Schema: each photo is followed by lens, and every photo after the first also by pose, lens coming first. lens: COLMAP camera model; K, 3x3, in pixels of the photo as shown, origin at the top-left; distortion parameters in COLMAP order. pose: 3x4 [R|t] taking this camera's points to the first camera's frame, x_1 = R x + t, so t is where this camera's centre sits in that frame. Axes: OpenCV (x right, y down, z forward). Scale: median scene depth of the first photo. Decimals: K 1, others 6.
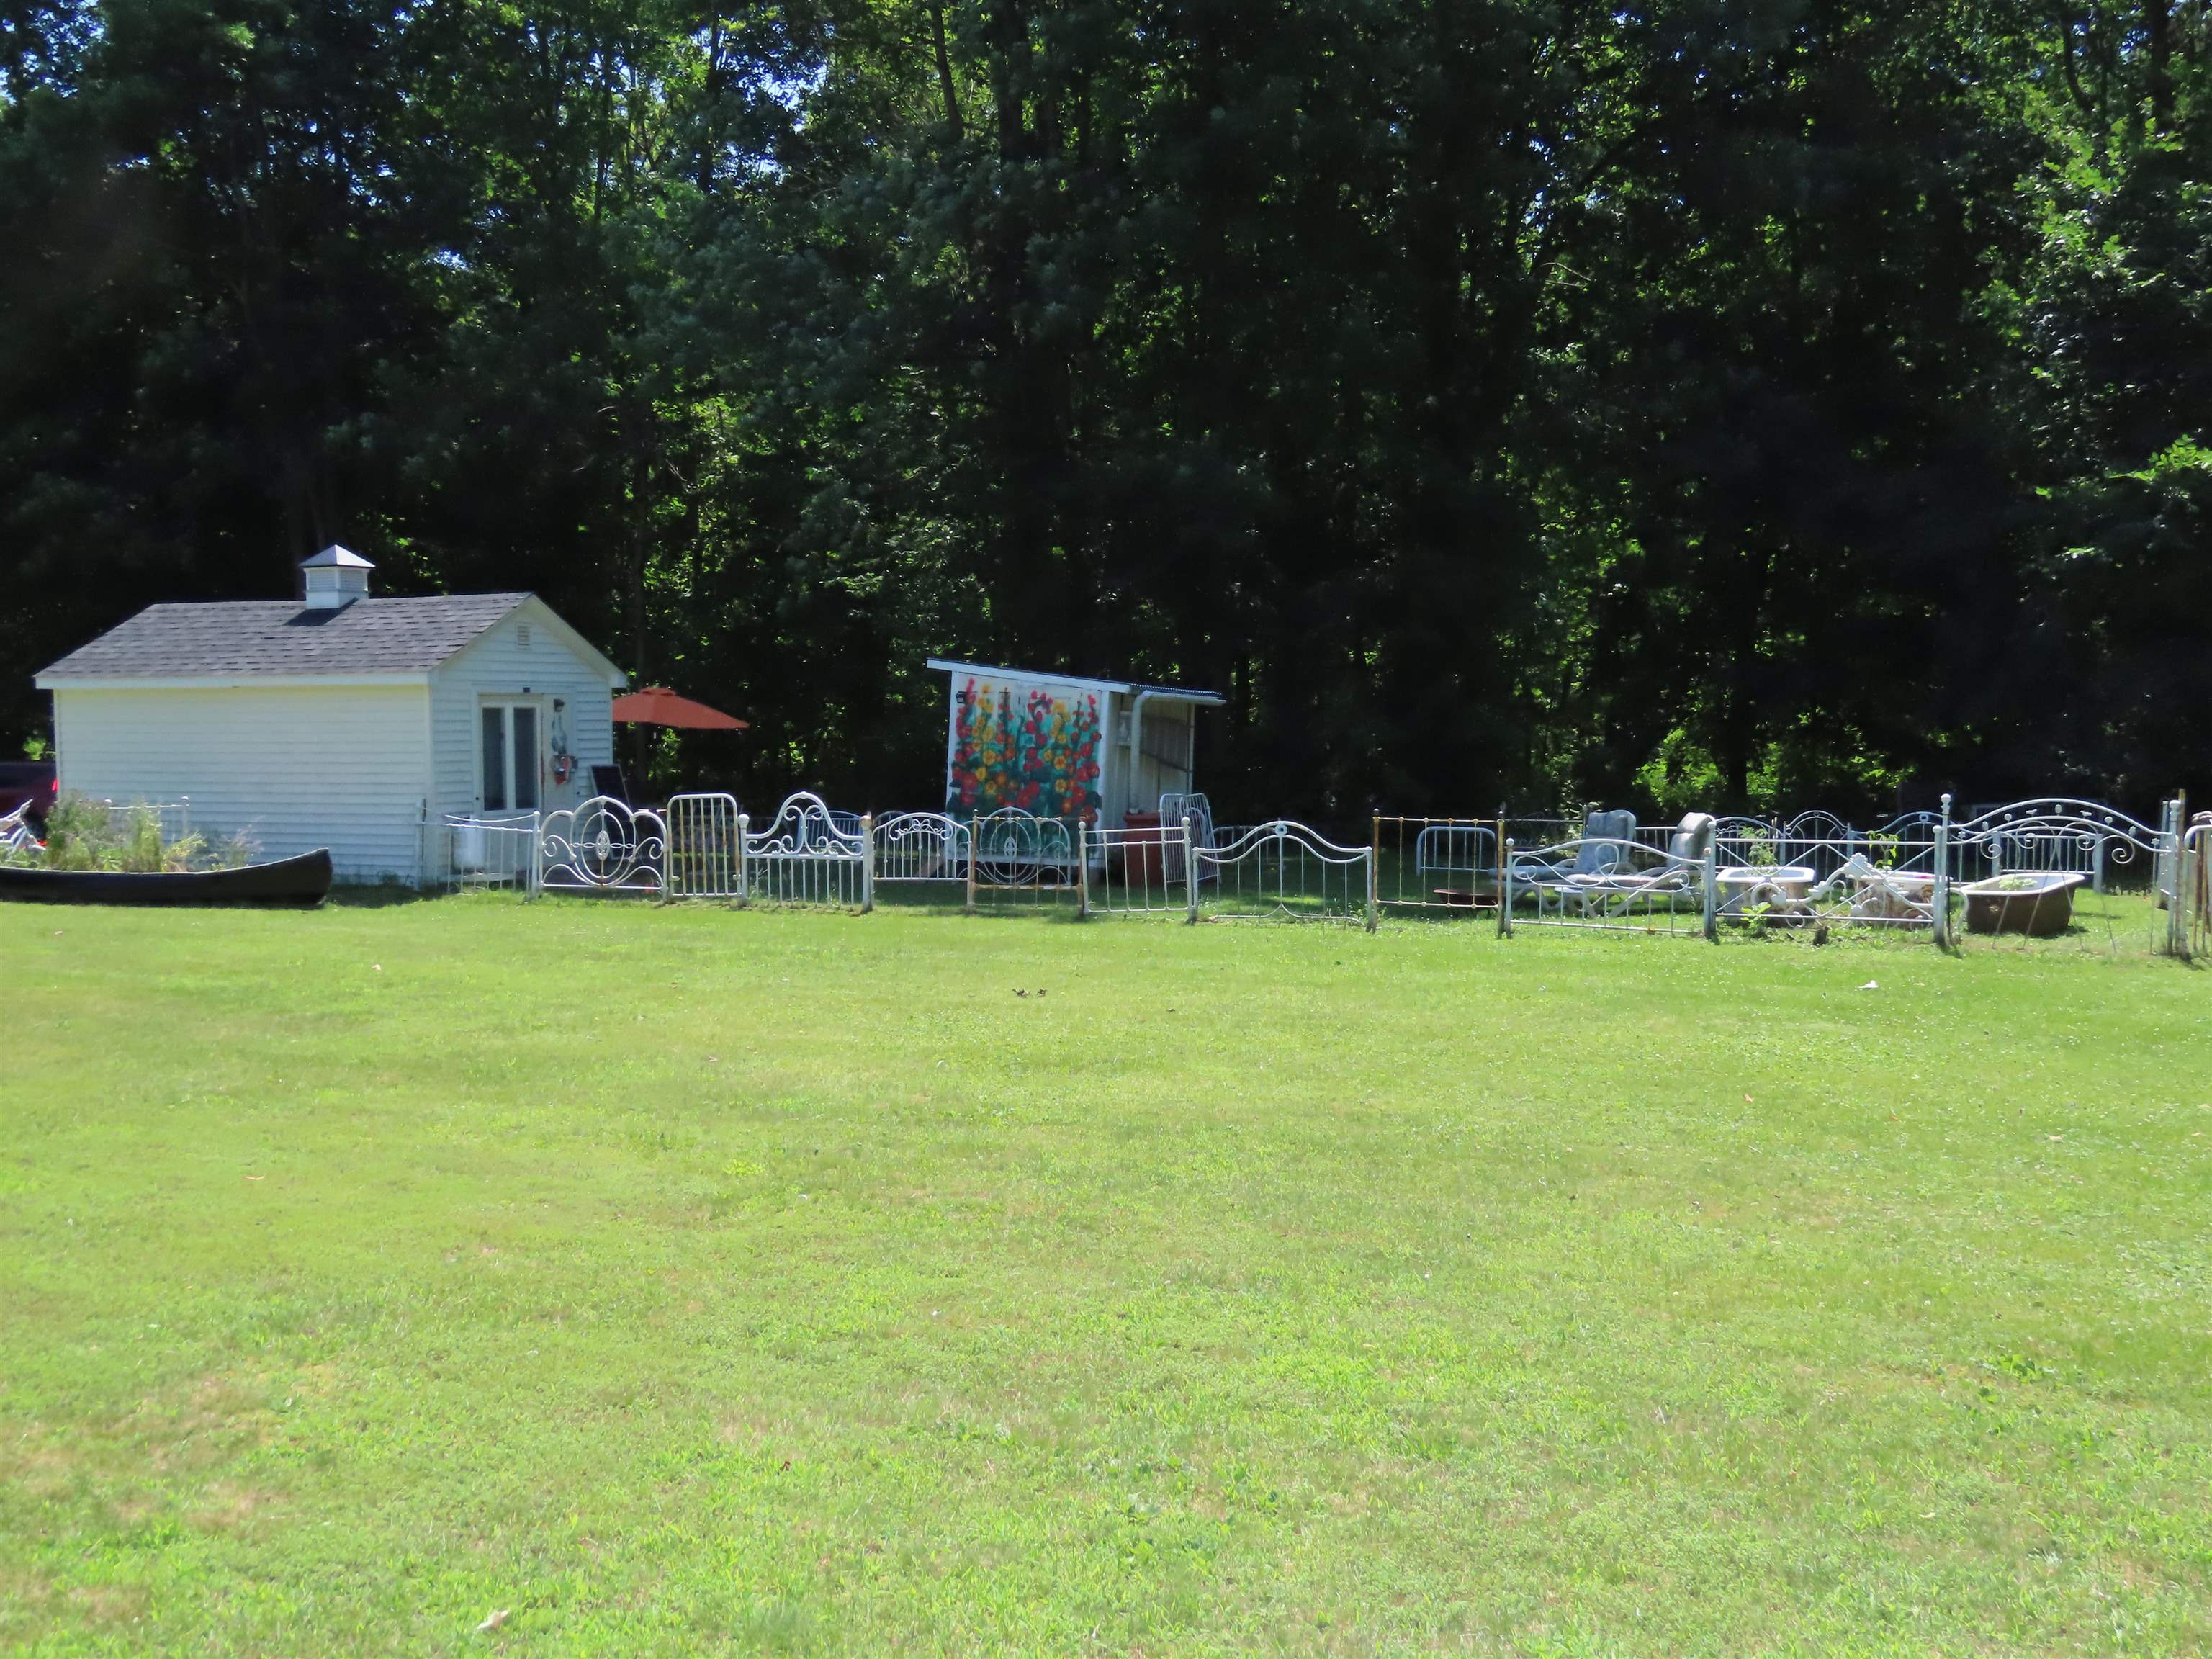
lens RADIAL K [[2193.2, 0, 1099.6], [0, 2193.2, 822.1], [0, 0, 1]] dist [0.012009, 0.000000]
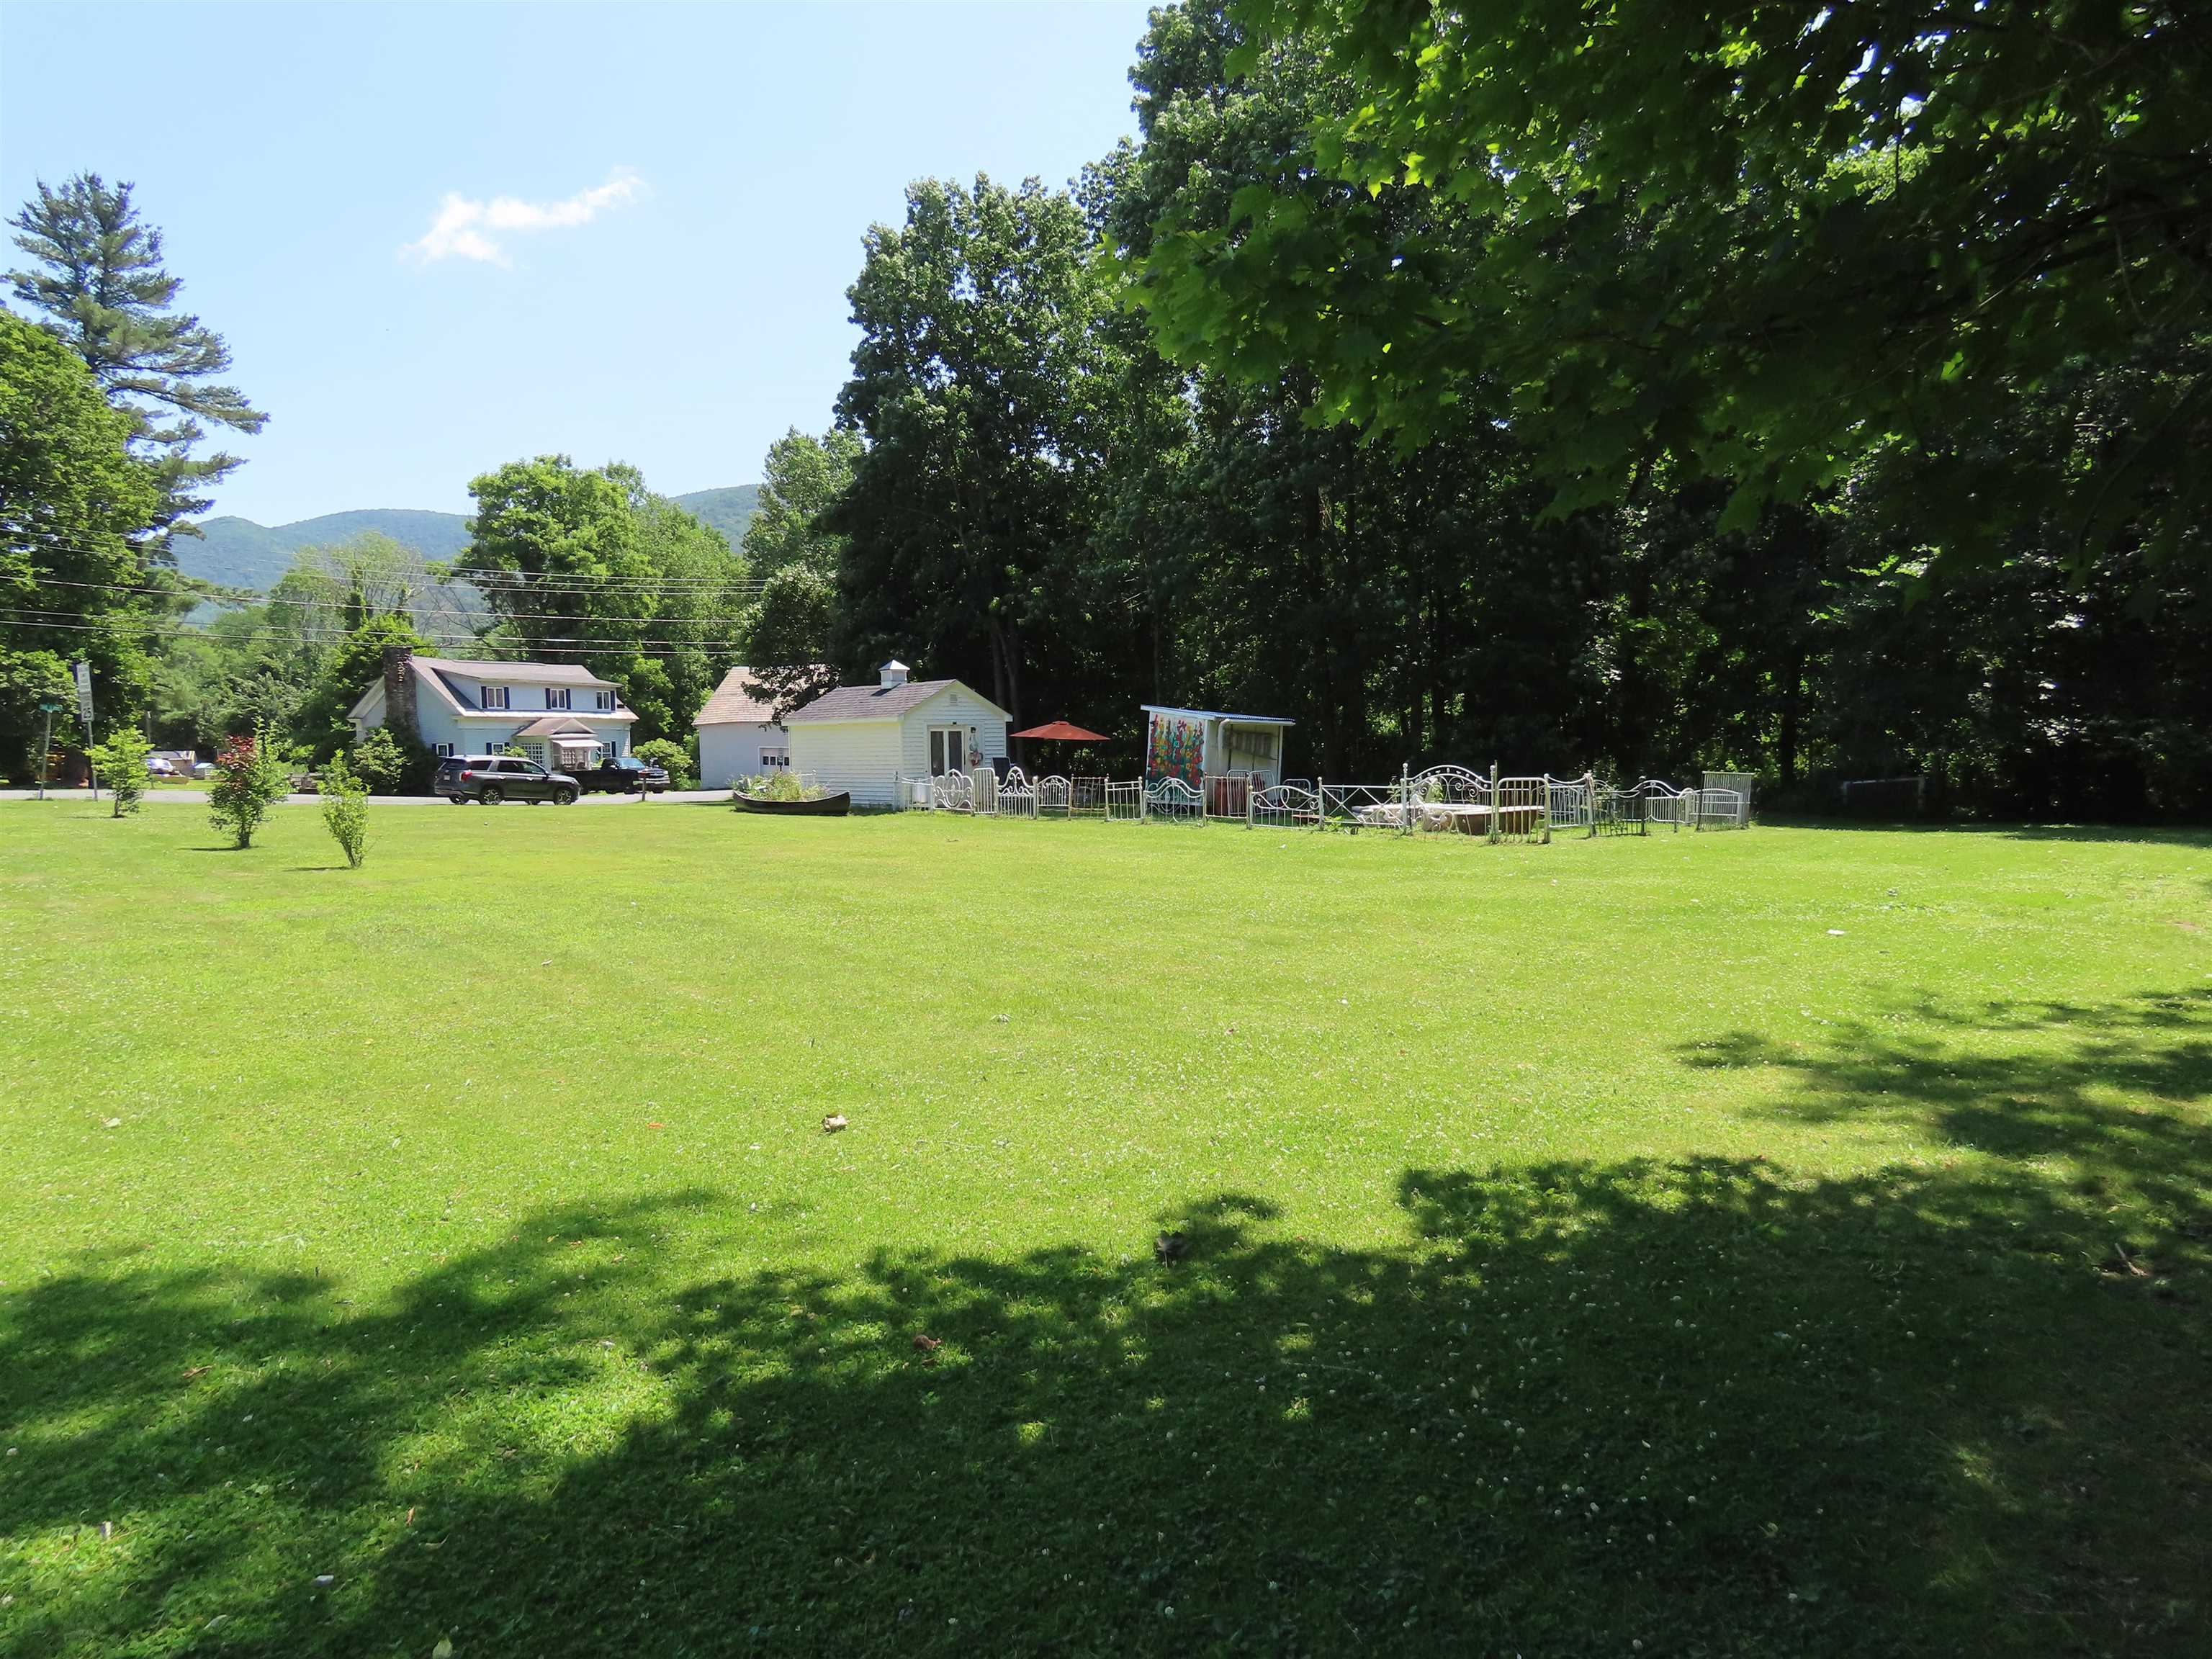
lens RADIAL K [[1394.0, 0, 1118.8], [0, 1394.0, 846.3], [0, 0, 1]] dist [-0.008367, 0.002565]
pose [[0.913717, 0.021634, -0.405776, 0.498584], [-0.009401, 0.999440, 0.032118, 0.019036], [0.406243, -0.025532, 0.913408, -0.241909]]
